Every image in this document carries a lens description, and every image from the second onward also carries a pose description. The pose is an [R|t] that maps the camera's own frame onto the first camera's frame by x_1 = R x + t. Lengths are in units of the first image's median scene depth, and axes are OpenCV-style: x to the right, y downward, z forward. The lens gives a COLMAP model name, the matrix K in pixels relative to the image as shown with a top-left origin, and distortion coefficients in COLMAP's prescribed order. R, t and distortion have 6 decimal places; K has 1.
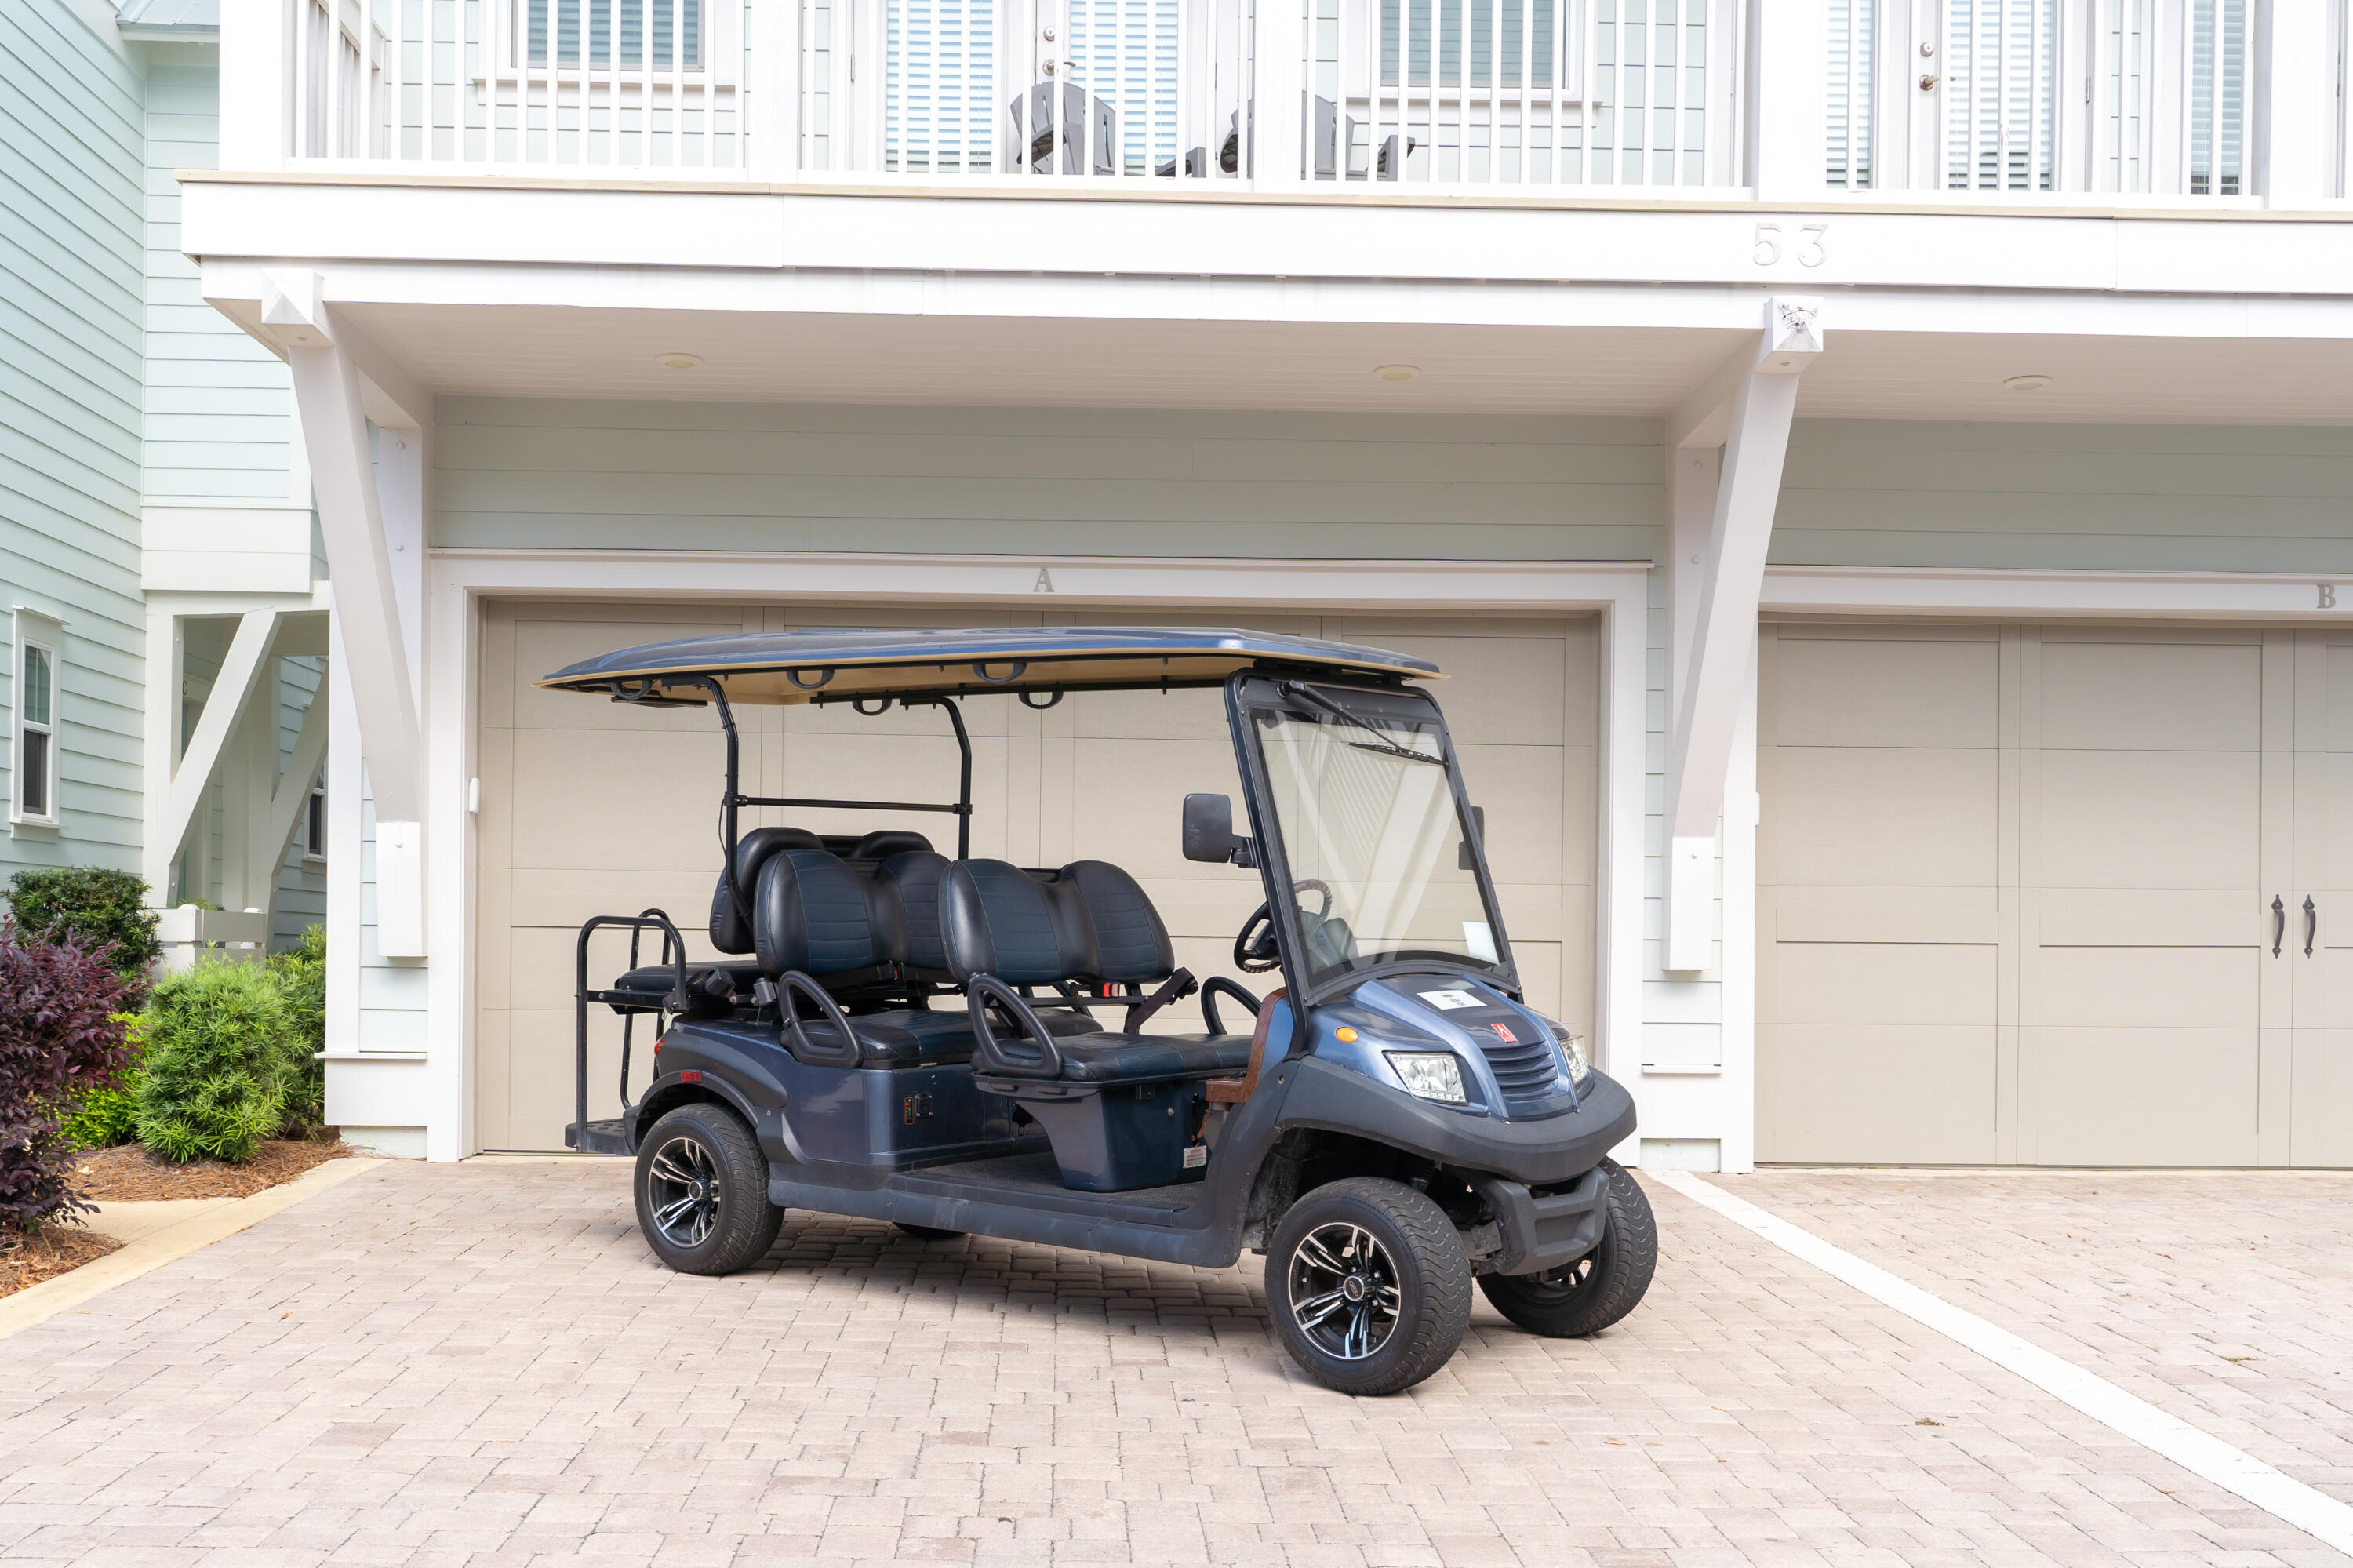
lens RADIAL K [[2013.2, 0, 1139.5], [0, 2013.2, 936.8], [0, 0, 1]] dist [-0.006489, 0.011020]
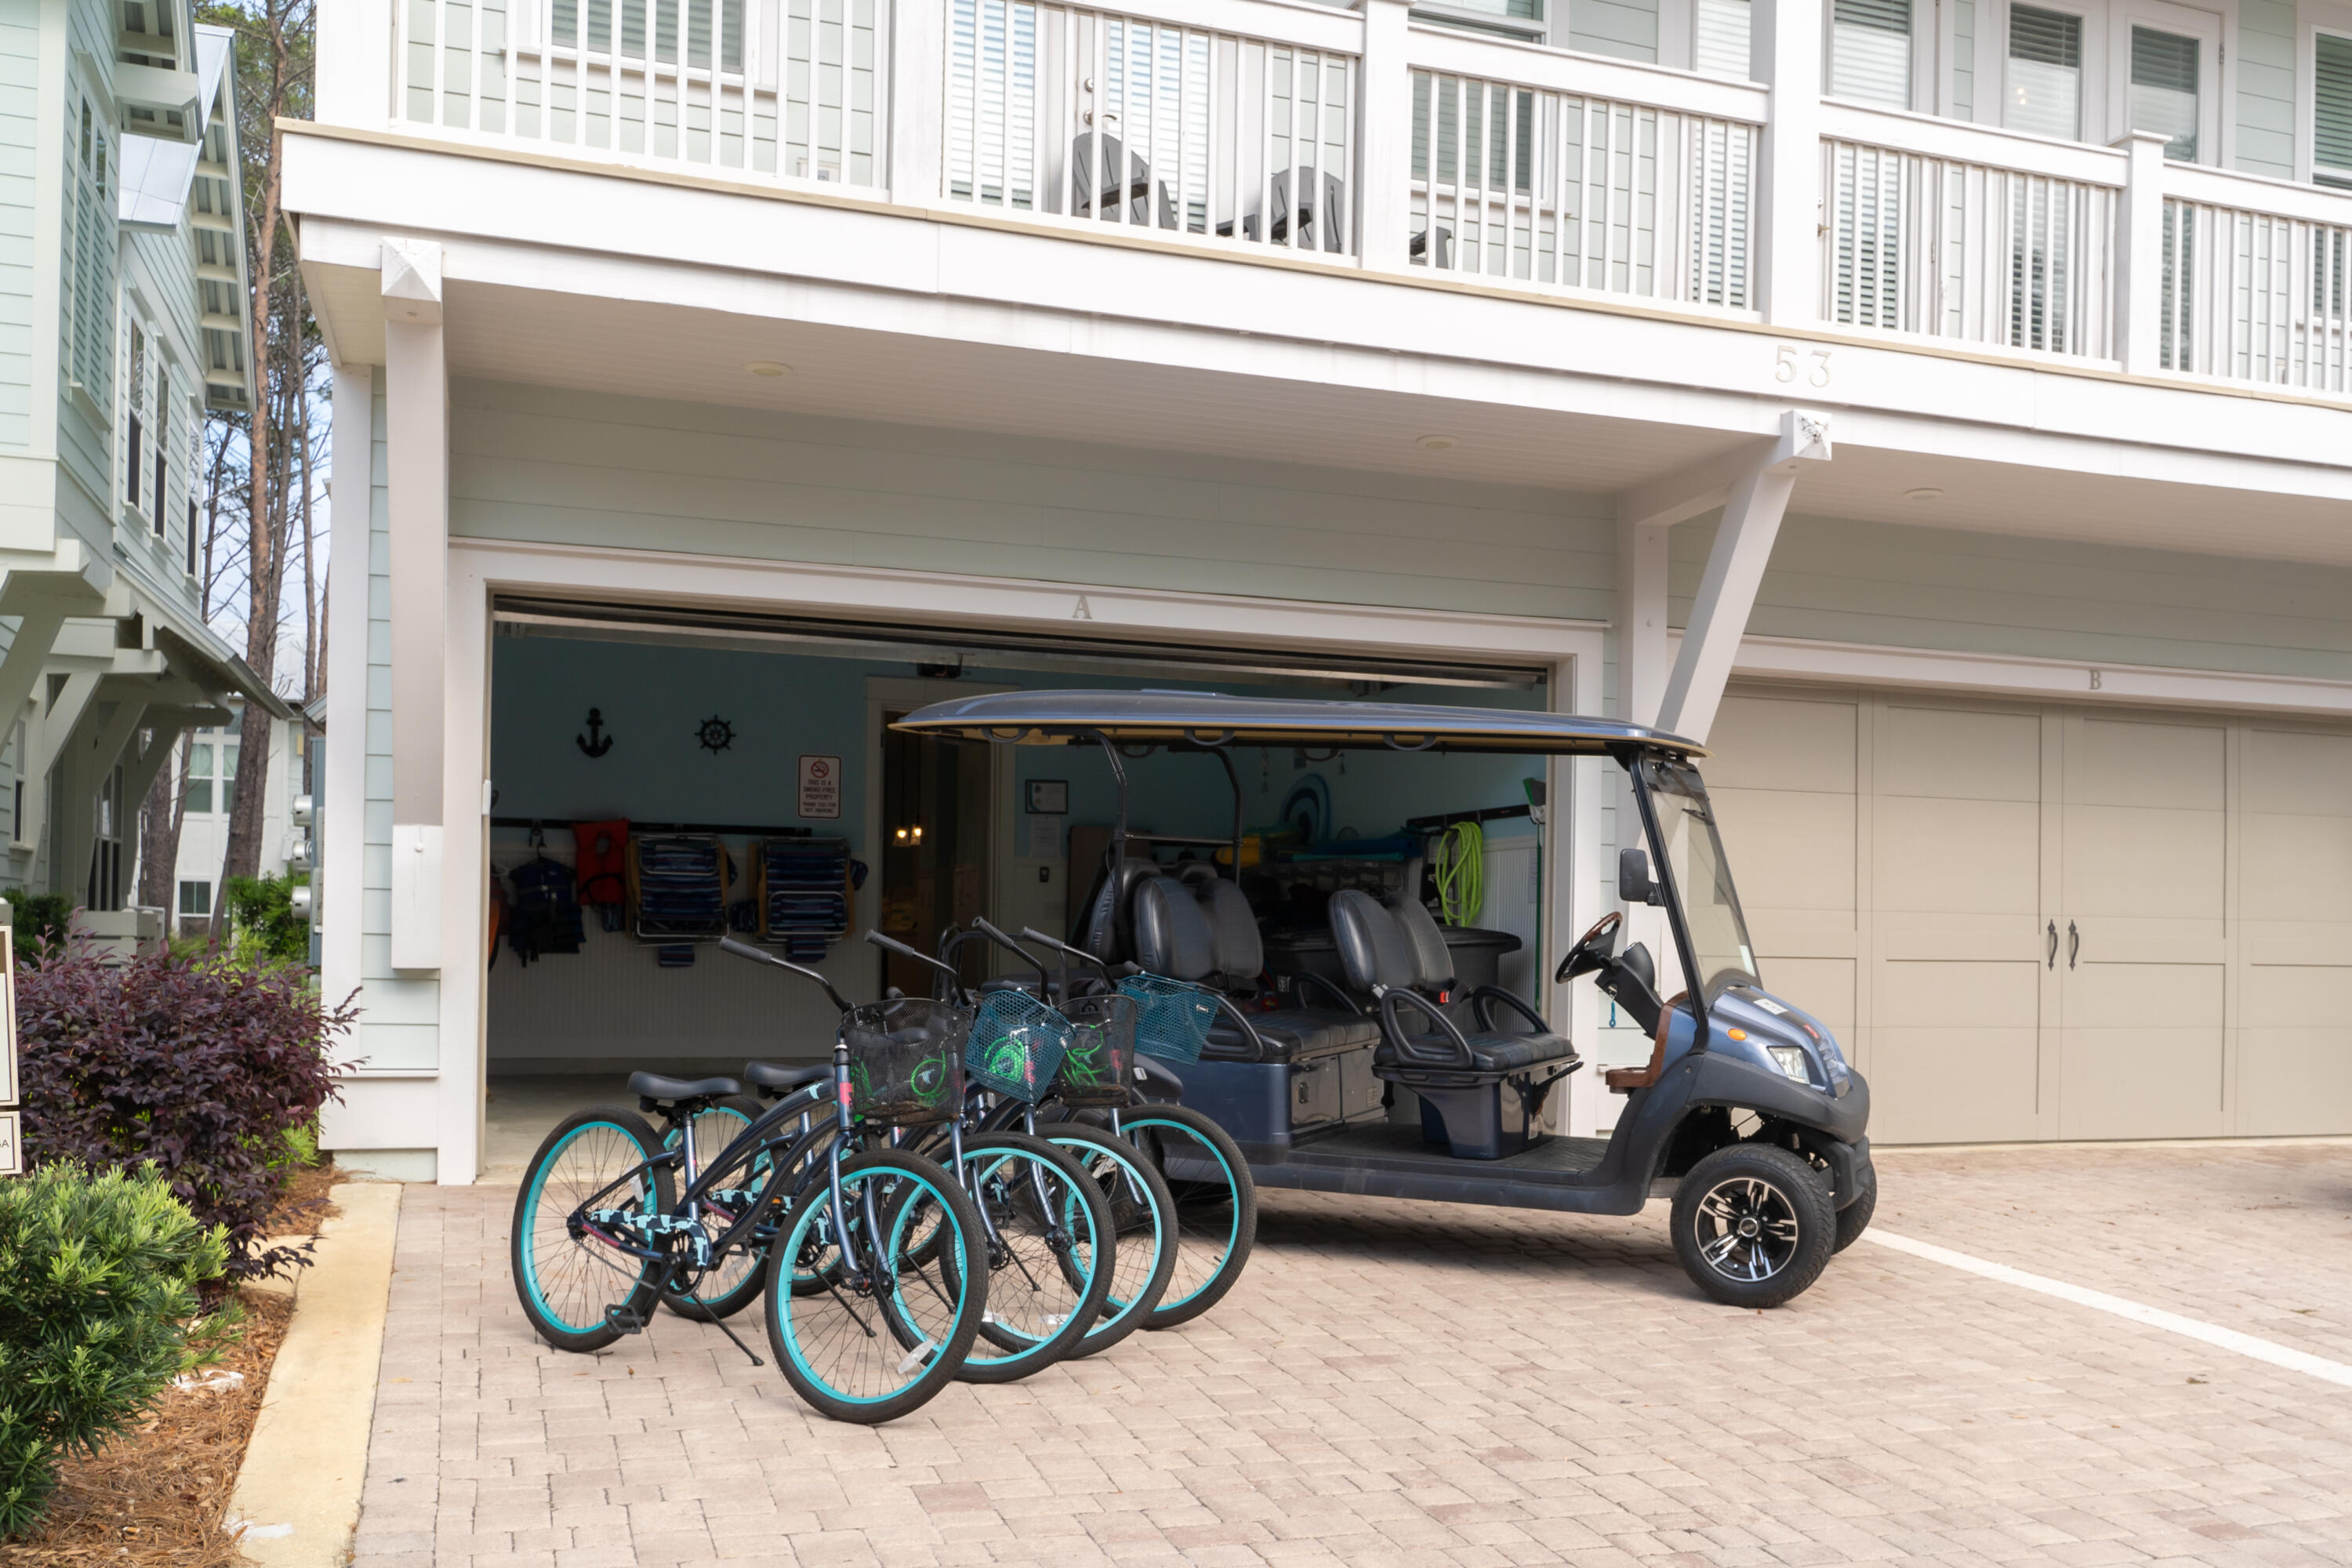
lens RADIAL K [[1887.7, 0, 1288.8], [0, 1887.7, 910.3], [0, 0, 1]] dist [-0.001275, -0.000785]
pose [[0.955310, 0.011126, 0.295397, -0.398623], [-0.009596, 0.999932, -0.006629, -0.025703], [-0.295451, 0.003498, 0.955351, 0.060191]]
